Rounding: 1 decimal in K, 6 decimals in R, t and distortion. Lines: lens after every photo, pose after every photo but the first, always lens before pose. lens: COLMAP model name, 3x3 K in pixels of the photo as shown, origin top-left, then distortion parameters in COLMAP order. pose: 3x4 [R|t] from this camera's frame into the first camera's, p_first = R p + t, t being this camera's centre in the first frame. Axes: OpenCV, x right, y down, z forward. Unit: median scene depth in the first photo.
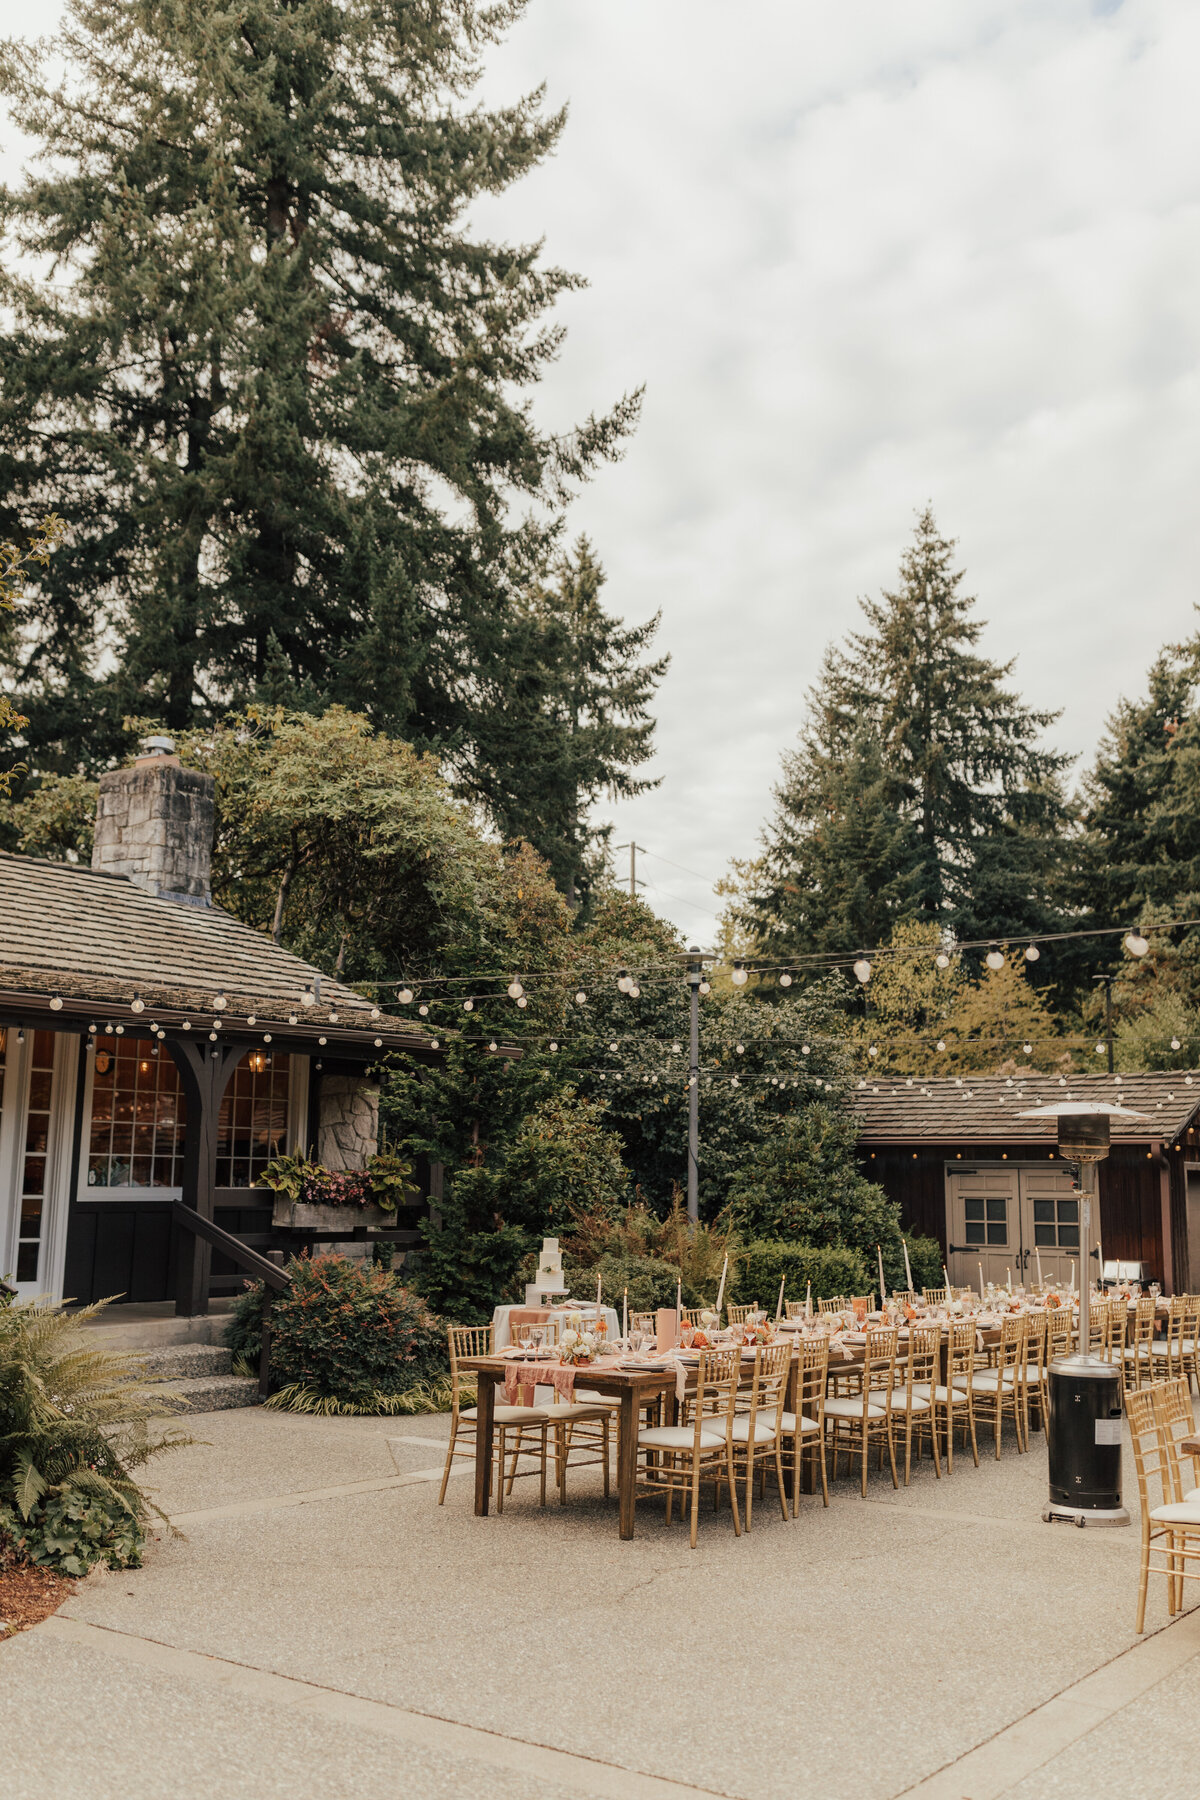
lens RADIAL K [[1680.0, 0, 600.0], [0, 1680.0, 900.0], [0, 0, 1]] dist [-0.007162, 0.008054]
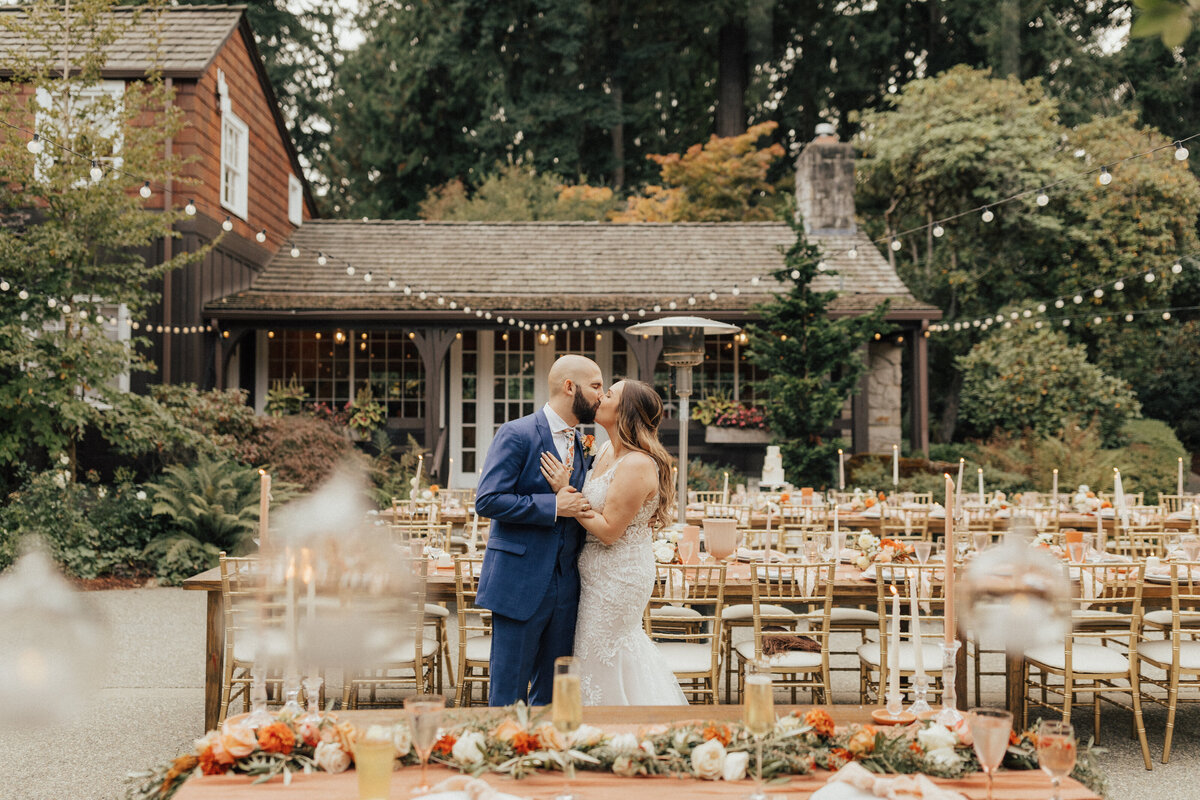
lens RADIAL K [[1120.0, 0, 600.0], [0, 1120.0, 400.0], [0, 0, 1]] dist [-0.007162, 0.008054]
pose [[0.607543, -0.033734, -0.793570, 0.555585], [0.137032, 0.988568, 0.062886, 0.075887], [0.782377, -0.146950, 0.605221, 0.296177]]
